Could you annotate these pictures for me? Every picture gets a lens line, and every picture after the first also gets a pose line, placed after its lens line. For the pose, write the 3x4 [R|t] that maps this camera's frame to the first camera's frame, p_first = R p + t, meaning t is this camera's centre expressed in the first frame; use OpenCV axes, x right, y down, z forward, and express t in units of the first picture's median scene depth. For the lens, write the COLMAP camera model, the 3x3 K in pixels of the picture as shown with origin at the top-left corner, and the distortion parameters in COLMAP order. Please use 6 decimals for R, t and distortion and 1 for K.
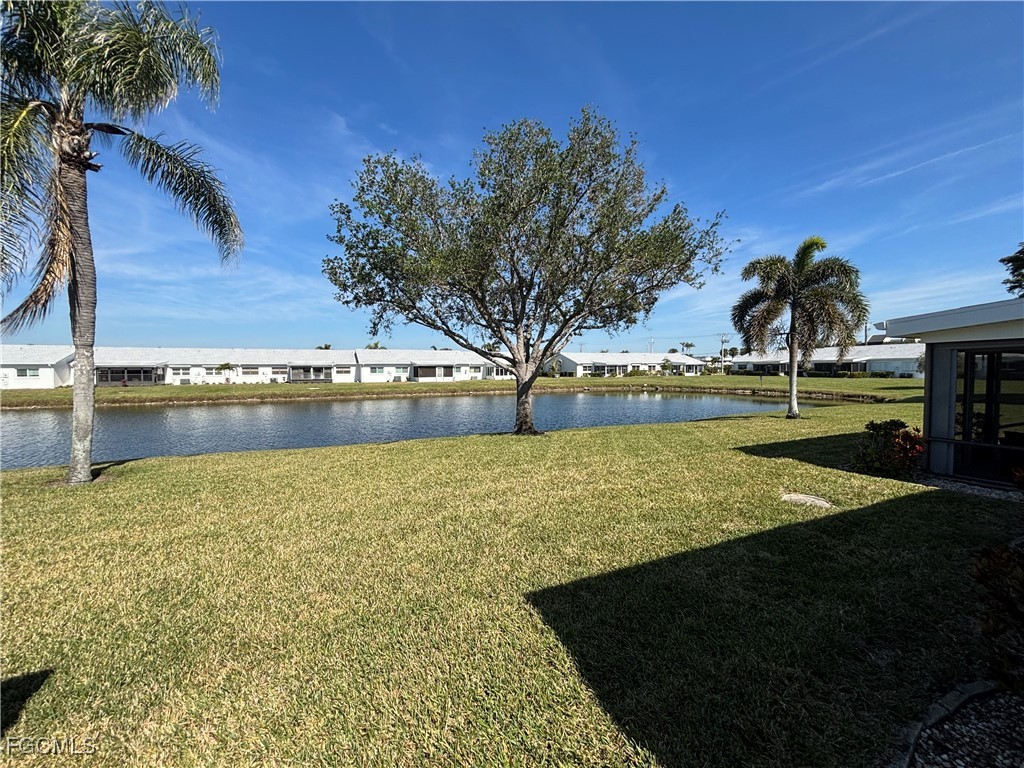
lens RADIAL K [[412.0, 0, 514.7], [0, 412.0, 381.9], [0, 0, 1]] dist [-0.000321, 0.000499]
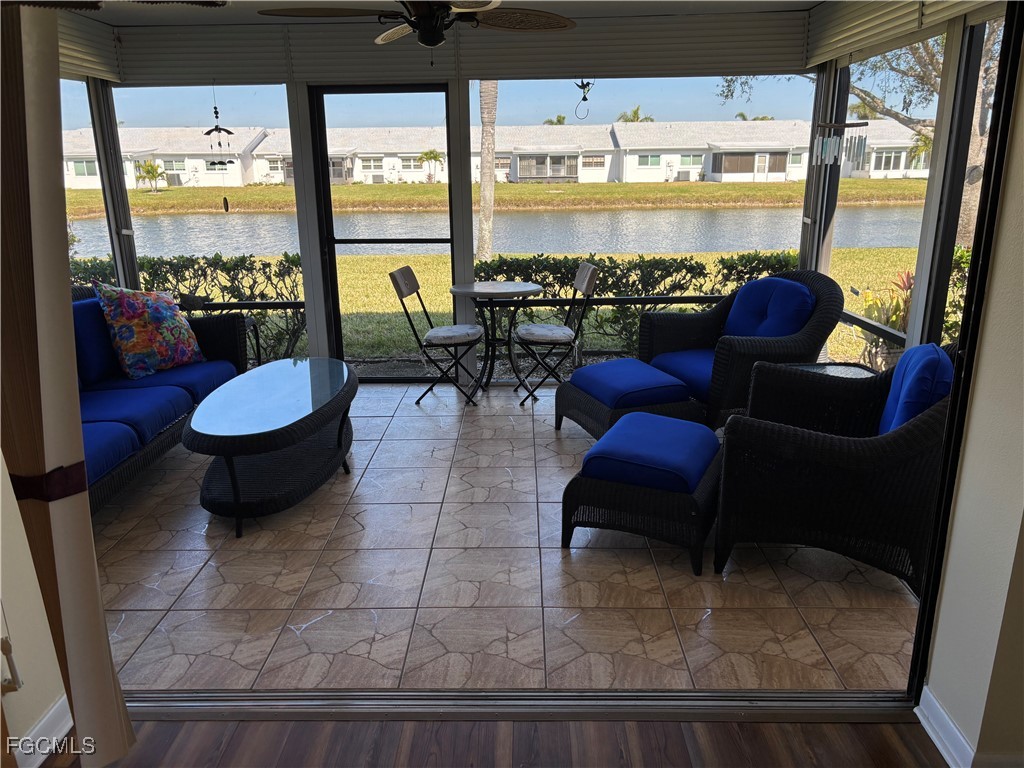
lens RADIAL K [[776.3, 0, 514.9], [0, 776.3, 394.6], [0, 0, 1]] dist [0.046186, -0.054870]
pose [[0.904411, 0.118326, -0.409928, -0.075719], [-0.009395, 0.966065, 0.258128, 0.031972], [0.426560, -0.229603, 0.874831, -0.423689]]
